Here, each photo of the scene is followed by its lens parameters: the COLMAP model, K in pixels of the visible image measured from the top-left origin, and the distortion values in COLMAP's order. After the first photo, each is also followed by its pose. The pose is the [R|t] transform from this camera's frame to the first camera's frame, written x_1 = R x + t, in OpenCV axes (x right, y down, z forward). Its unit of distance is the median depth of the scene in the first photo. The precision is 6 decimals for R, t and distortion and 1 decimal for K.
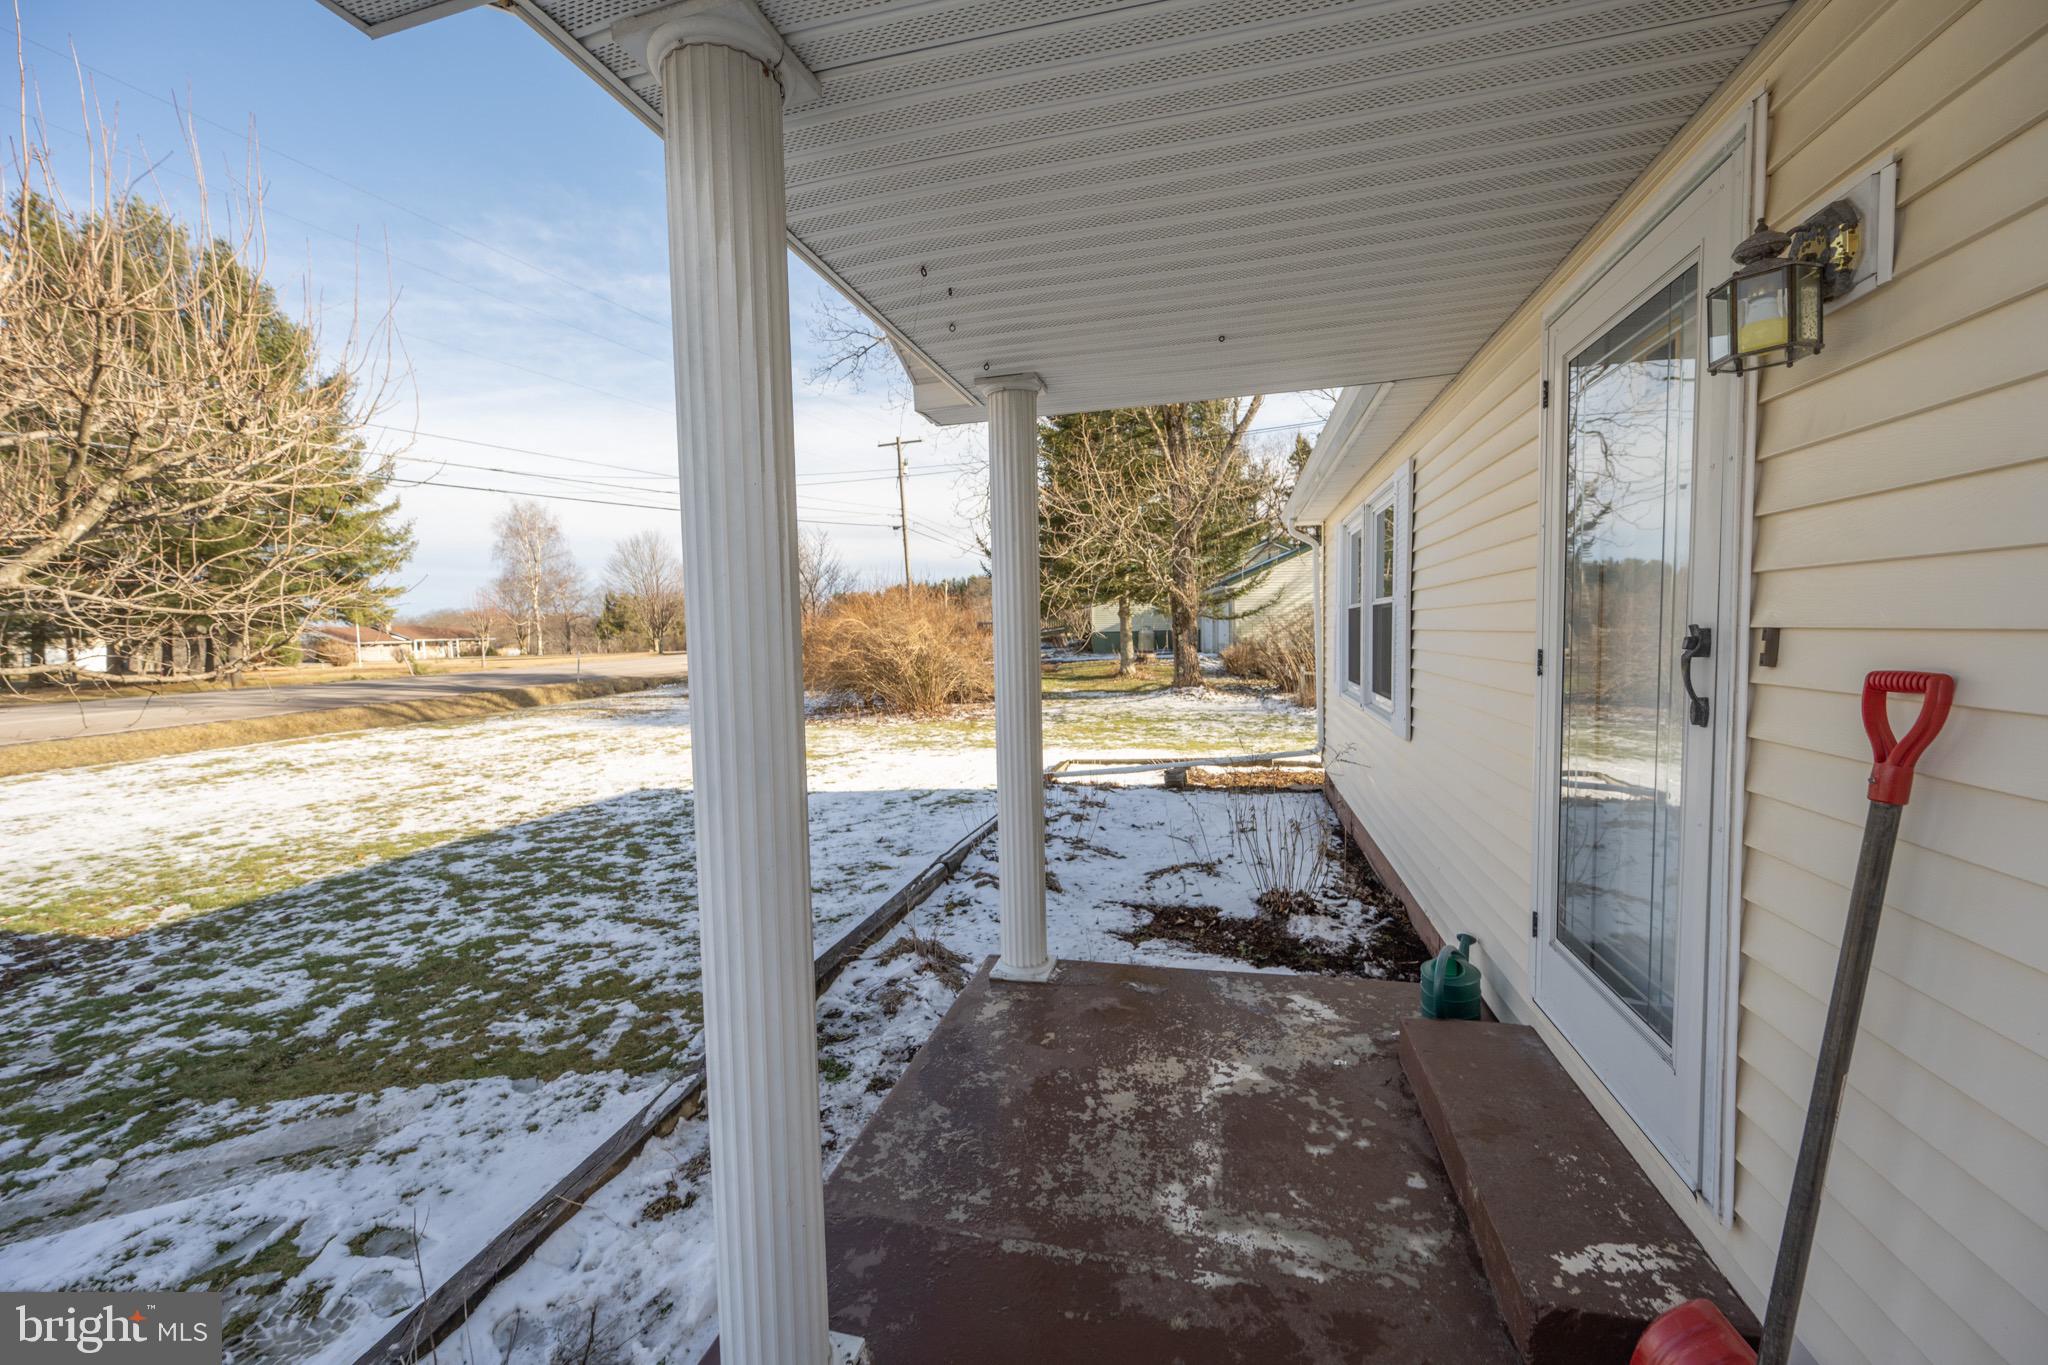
lens RADIAL K [[825.4, 0, 1018.7], [0, 825.4, 688.2], [0, 0, 1]] dist [-0.000229, -0.000418]
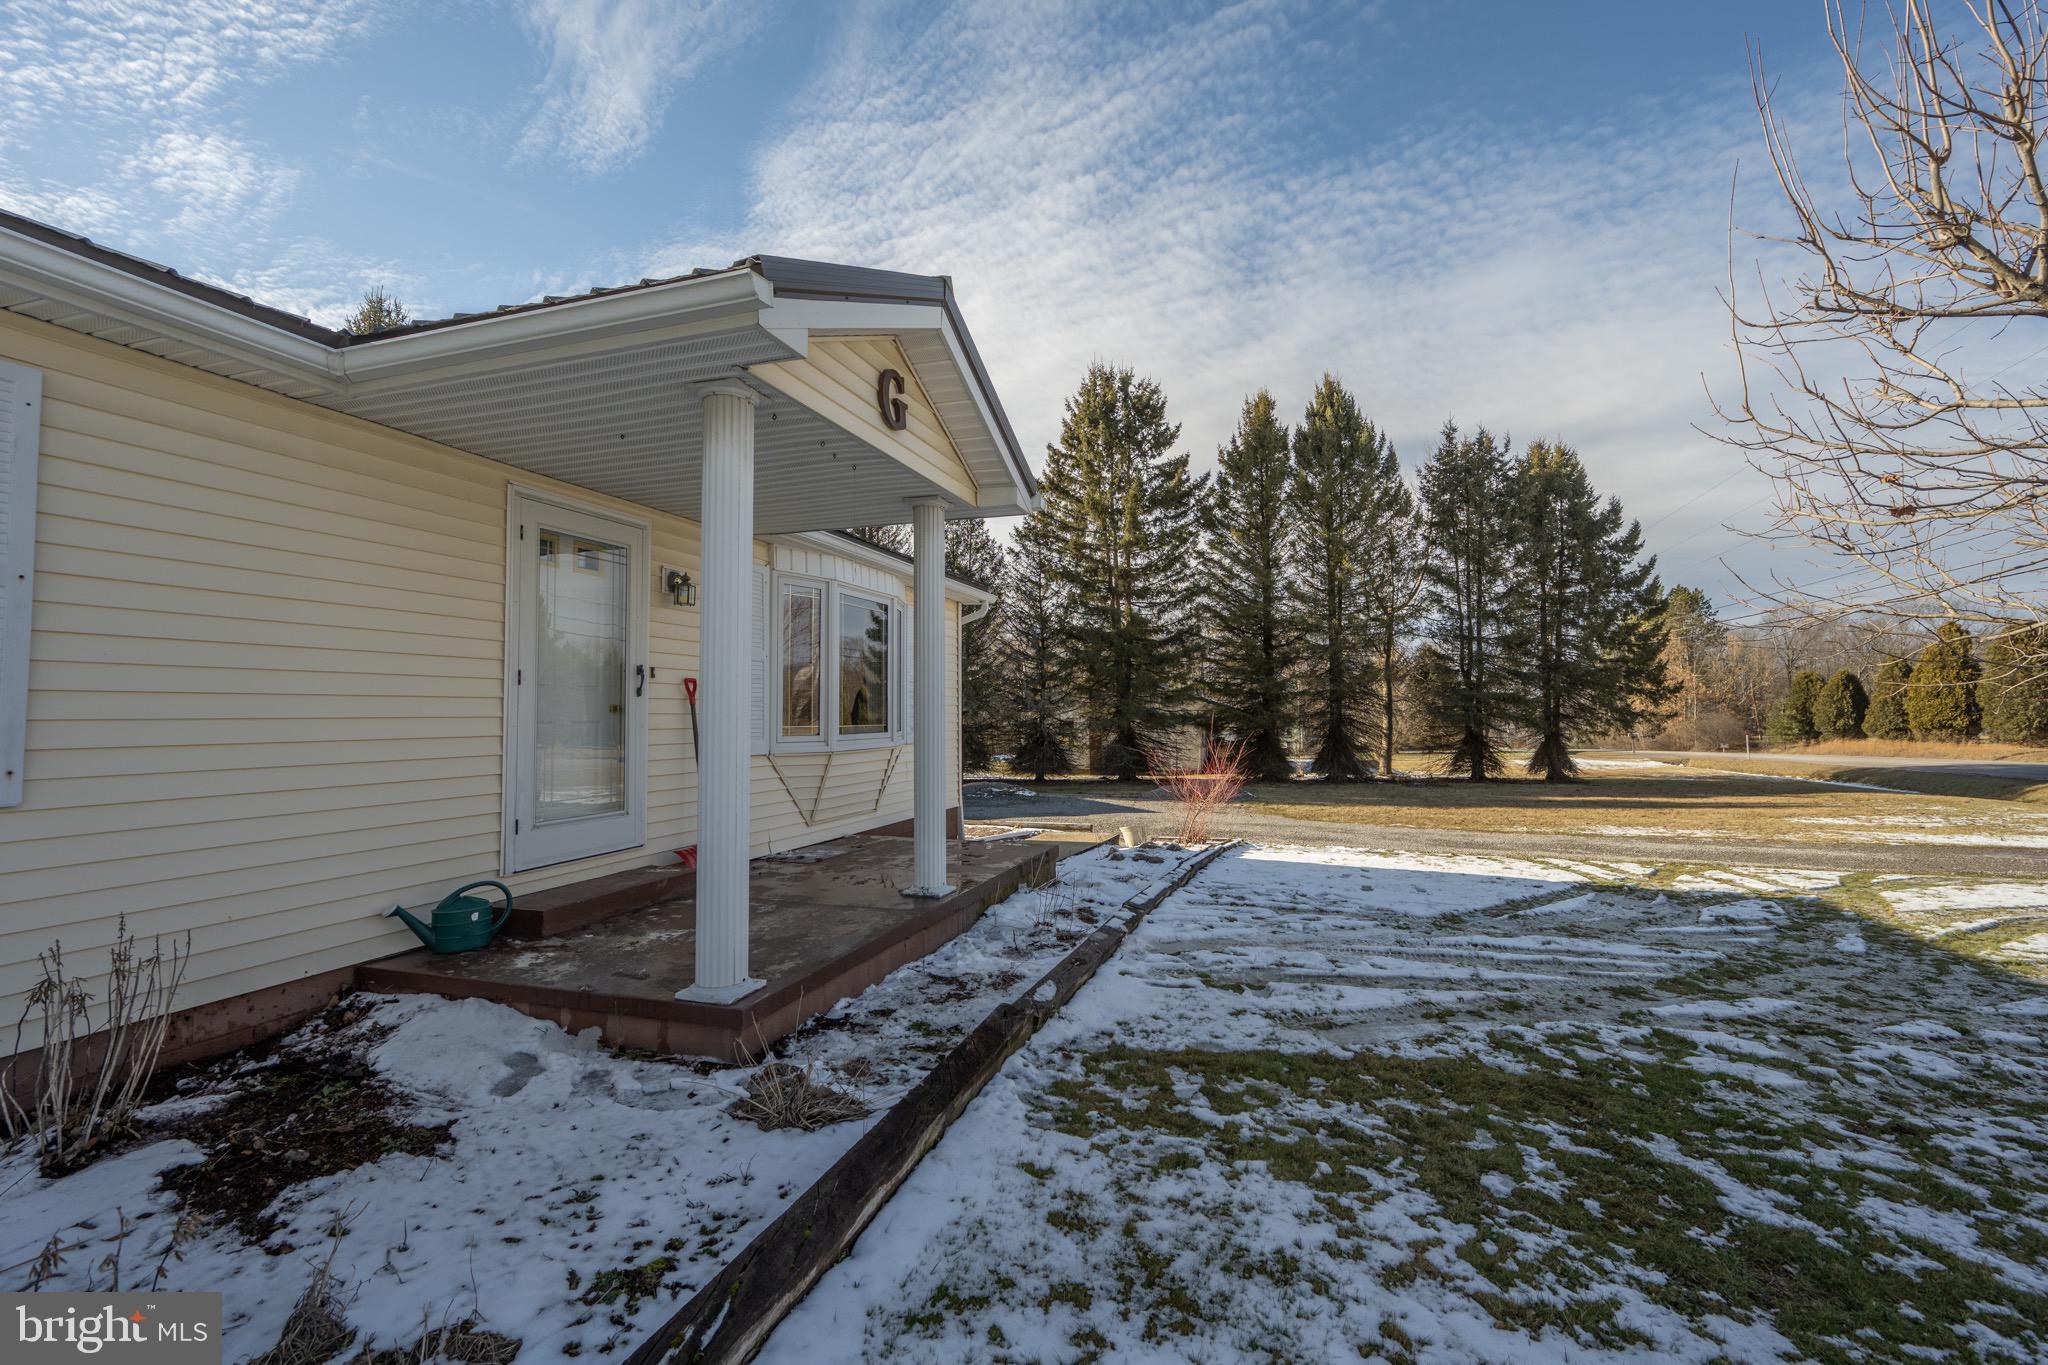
lens RADIAL K [[825.4, 0, 1018.7], [0, 825.4, 688.2], [0, 0, 1]] dist [-0.000229, -0.000418]
pose [[-0.996938, 0.033050, 0.070868, -0.362960], [0.035964, 0.998543, 0.040237, -0.026331], [-0.069435, 0.042663, -0.996674, 1.697914]]
